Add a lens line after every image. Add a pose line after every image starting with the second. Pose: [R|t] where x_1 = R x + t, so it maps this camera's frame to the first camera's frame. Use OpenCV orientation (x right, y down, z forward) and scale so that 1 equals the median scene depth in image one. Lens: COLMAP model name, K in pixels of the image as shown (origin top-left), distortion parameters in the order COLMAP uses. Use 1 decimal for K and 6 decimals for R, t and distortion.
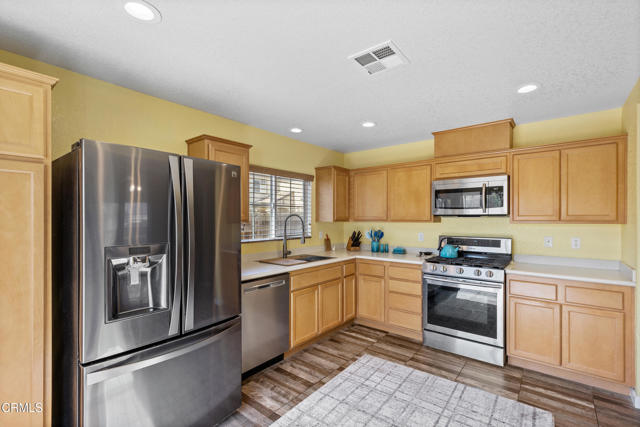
lens RADIAL K [[292.3, 0, 317.6], [0, 292.3, 211.3], [0, 0, 1]] dist [0.010221, -0.001309]
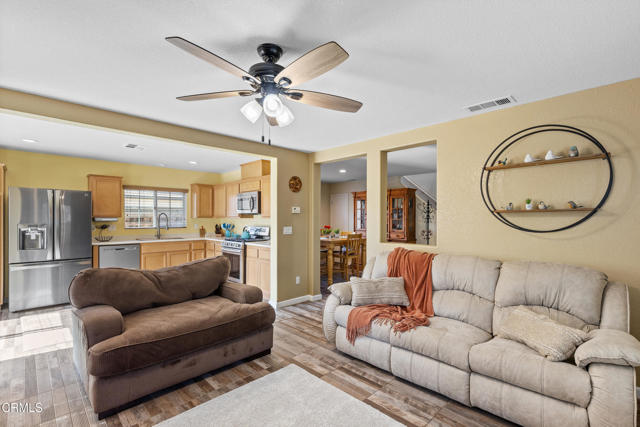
lens RADIAL K [[292.3, 0, 322.9], [0, 292.3, 218.2], [0, 0, 1]] dist [0.010221, -0.001309]
pose [[0.994524, 0.003324, -0.104457, 1.169790], [-0.001004, 0.999752, 0.022262, 0.001153], [0.104505, -0.022035, 0.994280, -0.703002]]
